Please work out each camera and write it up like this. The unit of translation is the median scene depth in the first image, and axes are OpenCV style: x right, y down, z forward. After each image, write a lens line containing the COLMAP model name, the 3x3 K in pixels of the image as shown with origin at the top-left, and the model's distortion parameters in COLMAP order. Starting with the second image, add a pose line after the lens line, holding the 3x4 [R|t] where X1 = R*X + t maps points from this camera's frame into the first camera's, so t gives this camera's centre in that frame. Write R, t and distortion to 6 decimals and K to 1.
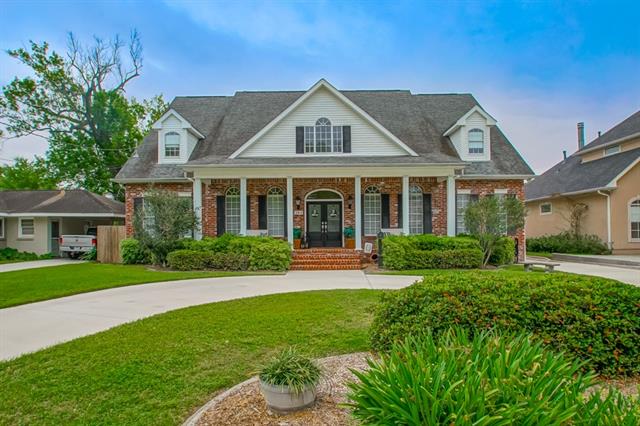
lens RADIAL K [[362.4, 0, 315.4], [0, 362.4, 232.3], [0, 0, 1]] dist [-0.021317, 0.000880]
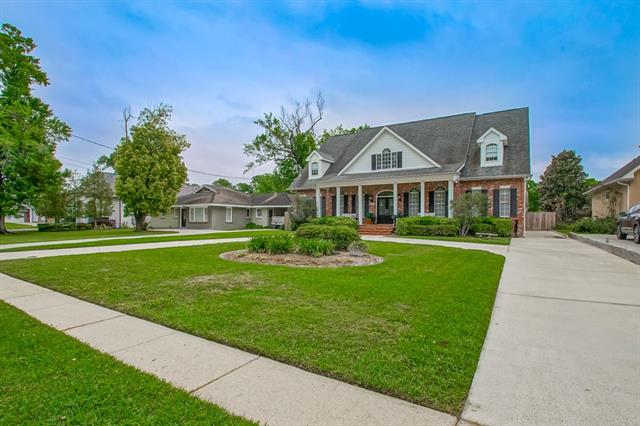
lens RADIAL K [[286.9, 0, 339.1], [0, 286.9, 224.3], [0, 0, 1]] dist [-0.003362, 0.000323]
pose [[0.890132, 0.016448, -0.455406, 0.441985], [-0.005571, 0.999666, 0.025217, 0.009851], [0.455669, -0.019909, 0.889927, -0.314768]]
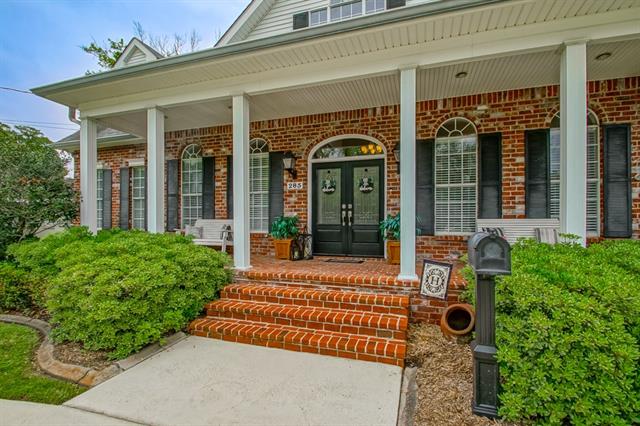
lens RADIAL K [[295.1, 0, 319.3], [0, 295.1, 222.0], [0, 0, 1]] dist [-0.005183, -0.003804]
pose [[0.958118, 0.011441, -0.286144, 0.102251], [-0.010286, 0.999932, 0.005540, -0.006375], [0.286187, -0.002365, 0.958171, 0.610290]]
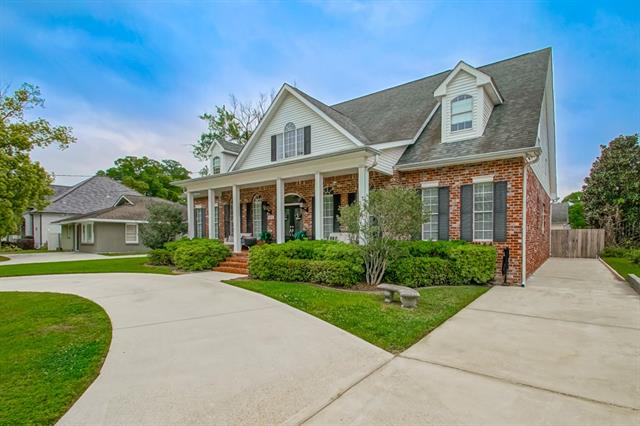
lens RADIAL K [[297.2, 0, 335.3], [0, 297.2, 242.7], [0, 0, 1]] dist [-0.000995, -0.000783]
pose [[0.839978, 0.021844, -0.542181, 0.579192], [-0.004832, 0.999451, 0.032780, -0.009078], [0.542599, -0.024915, 0.839622, 0.360017]]
